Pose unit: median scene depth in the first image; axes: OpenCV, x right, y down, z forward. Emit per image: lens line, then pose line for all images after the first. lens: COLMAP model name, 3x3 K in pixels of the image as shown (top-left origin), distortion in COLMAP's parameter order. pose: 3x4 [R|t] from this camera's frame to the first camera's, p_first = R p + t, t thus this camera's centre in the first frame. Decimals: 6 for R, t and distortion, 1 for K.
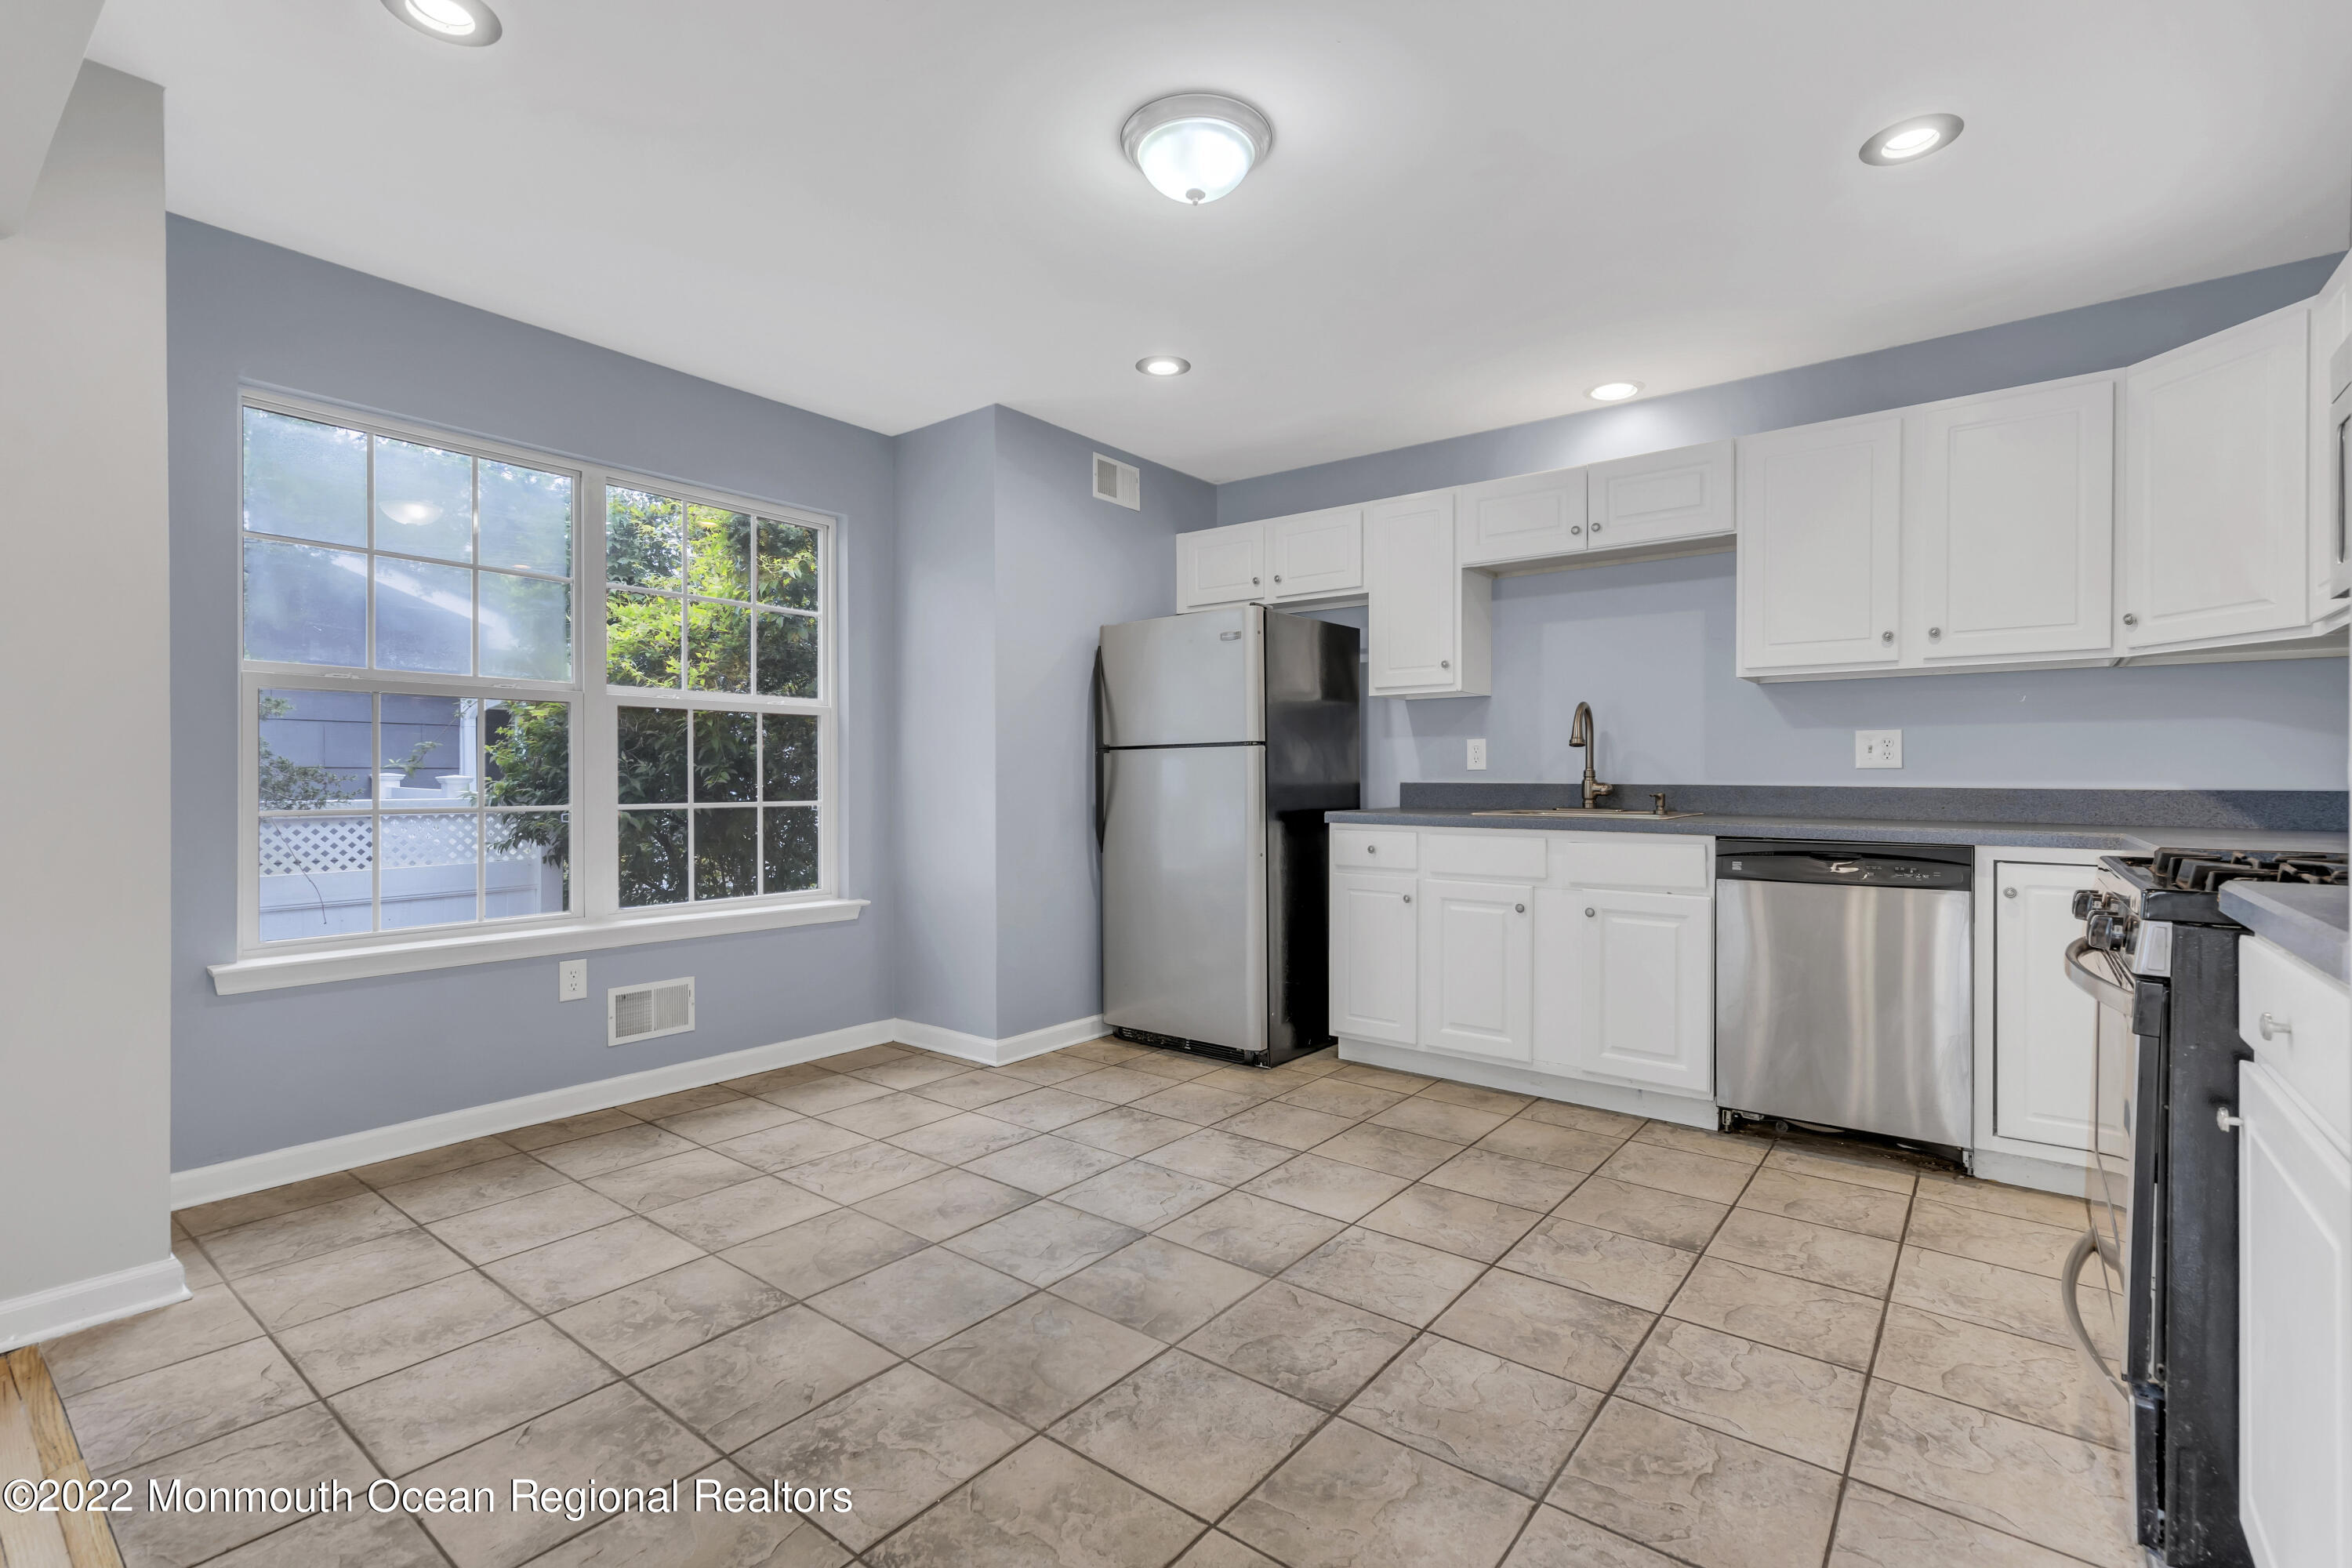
lens RADIAL K [[1064.4, 0, 1178.5], [0, 1064.4, 788.1], [0, 0, 1]] dist [0.003770, 0.001718]
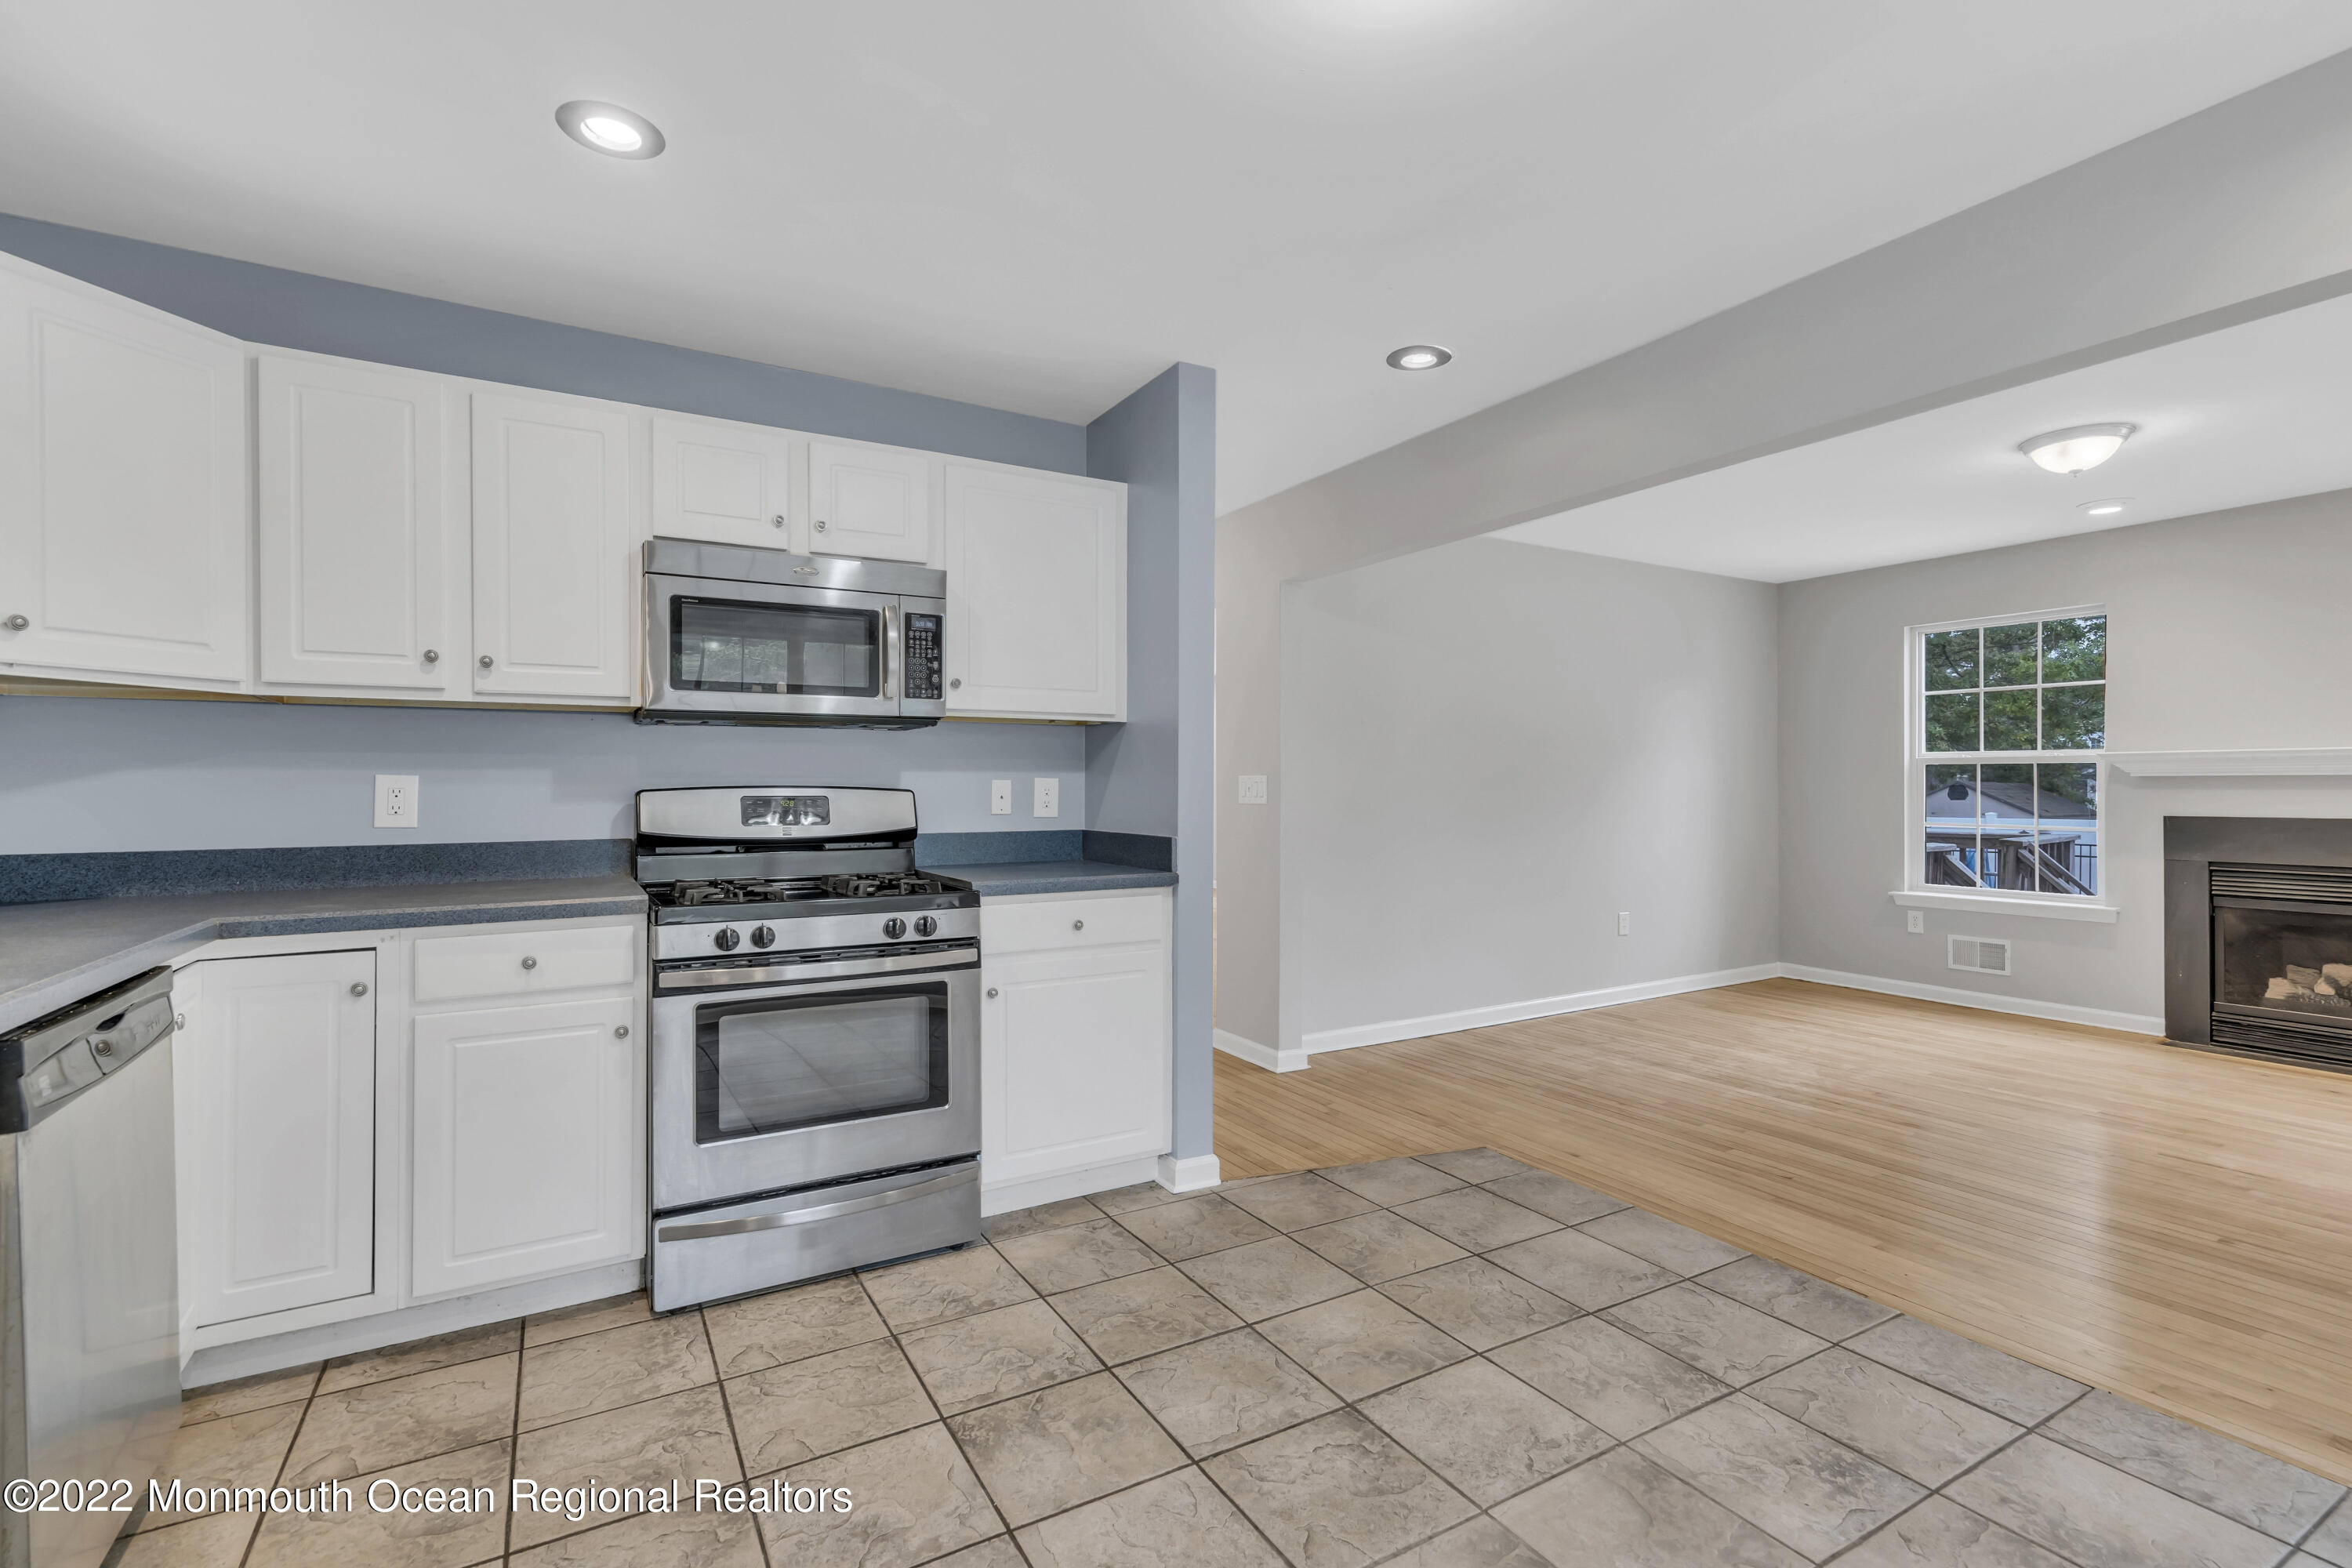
lens RADIAL K [[1064.4, 0, 1180.3], [0, 1064.4, 791.3], [0, 0, 1]] dist [0.003770, 0.001718]
pose [[-0.929388, -0.002944, 0.369093, -0.068108], [0.002005, 0.999913, 0.013024, -0.055927], [-0.369100, 0.012845, -0.929301, 1.361989]]
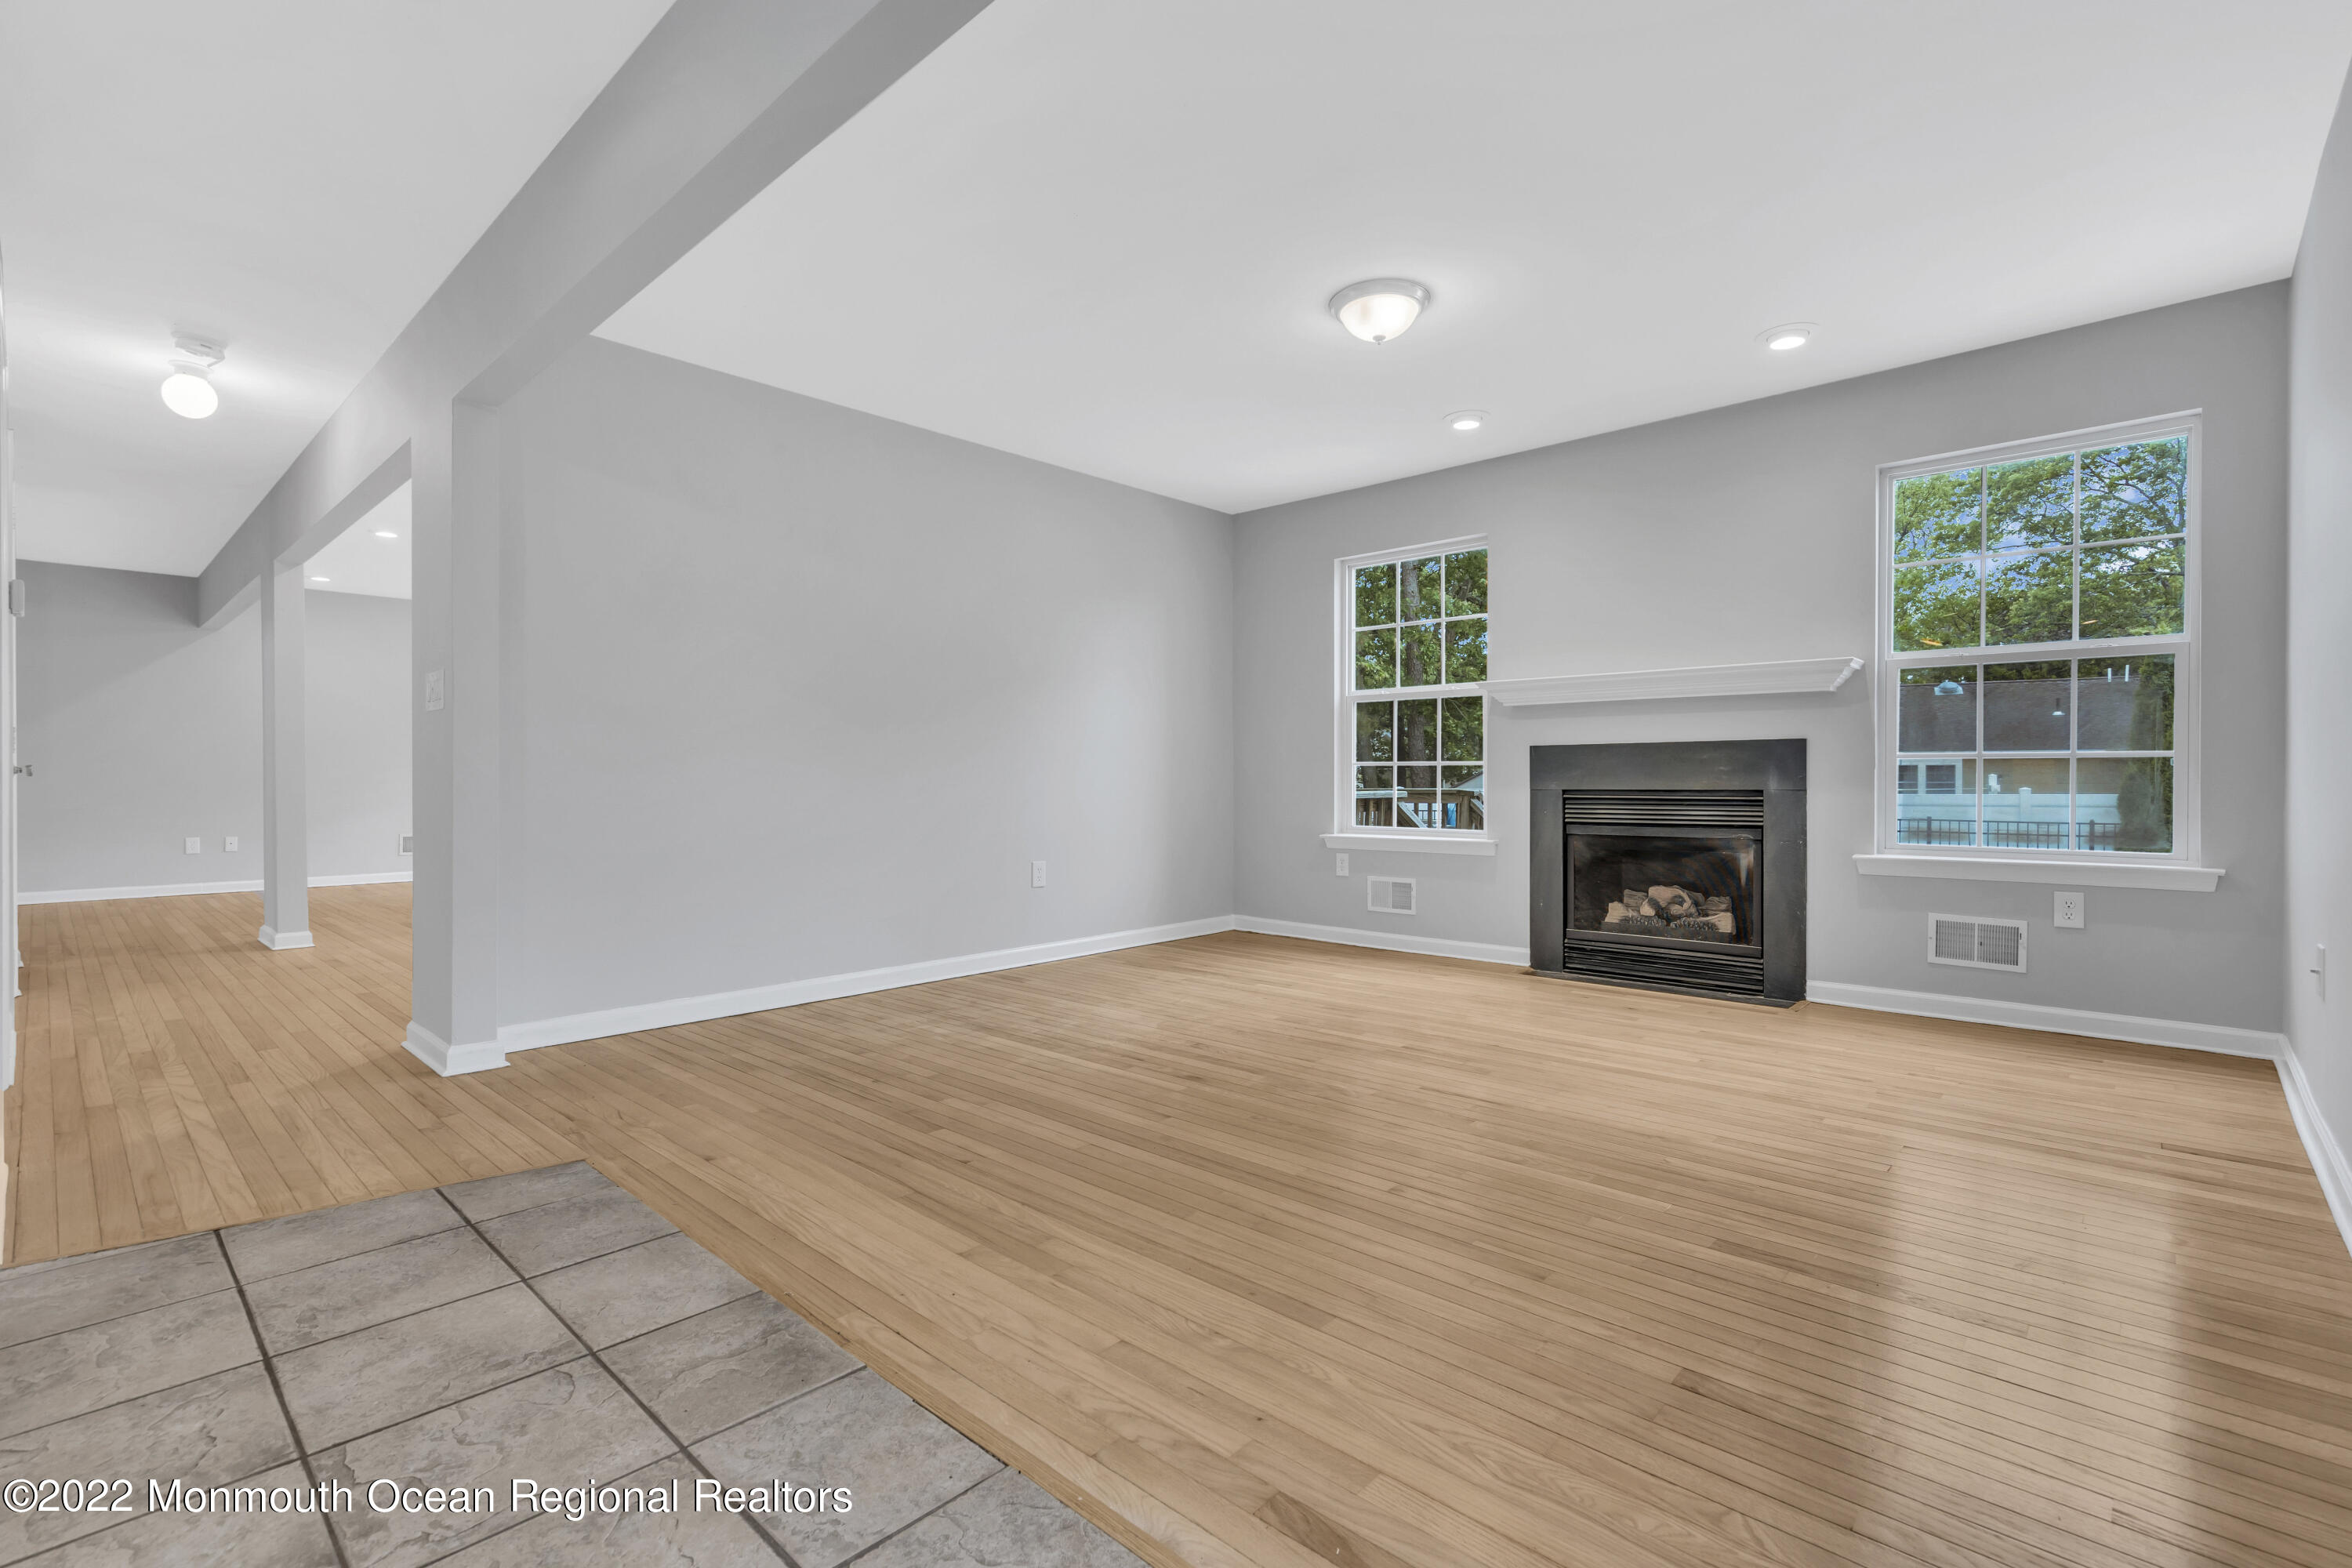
lens RADIAL K [[1064.4, 0, 1181.0], [0, 1064.4, 788.5], [0, 0, 1]] dist [0.003770, 0.001718]
pose [[-0.996564, -0.003044, 0.082773, -0.509534], [-0.001604, 0.999846, 0.017458, 0.054617], [-0.082814, 0.017265, -0.996415, 0.906869]]
